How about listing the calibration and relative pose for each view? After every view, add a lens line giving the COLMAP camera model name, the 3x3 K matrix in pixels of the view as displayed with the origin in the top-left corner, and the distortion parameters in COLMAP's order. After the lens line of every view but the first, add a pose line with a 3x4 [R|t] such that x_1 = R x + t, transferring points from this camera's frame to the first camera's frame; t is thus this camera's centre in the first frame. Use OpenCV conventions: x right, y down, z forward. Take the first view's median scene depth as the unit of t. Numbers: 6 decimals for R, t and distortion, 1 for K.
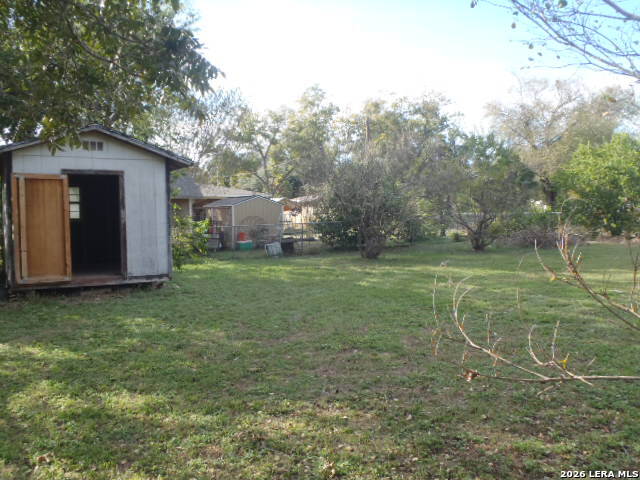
lens RADIAL K [[532.6, 0, 320.0], [0, 532.6, 239.9], [0, 0, 1]] dist [-0.056178, 0.027684]
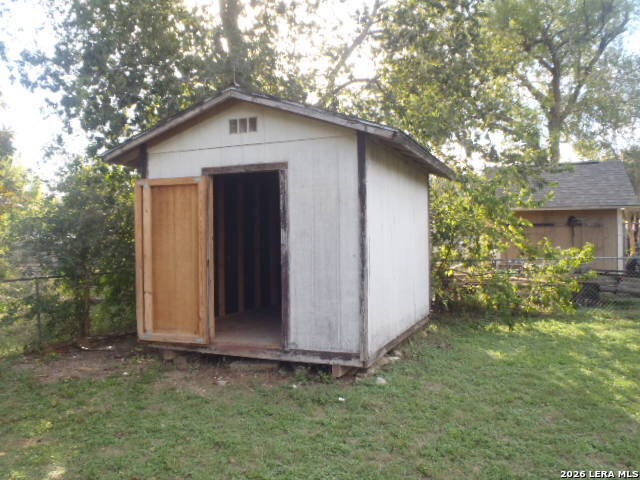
lens RADIAL K [[532.6, 0, 320.2], [0, 532.6, 241.0], [0, 0, 1]] dist [-0.056178, 0.027684]
pose [[0.596048, 0.010830, -0.802876, 0.112461], [-0.033575, 0.999371, -0.011445, -0.041434], [0.802247, 0.033778, 0.596036, 0.706335]]
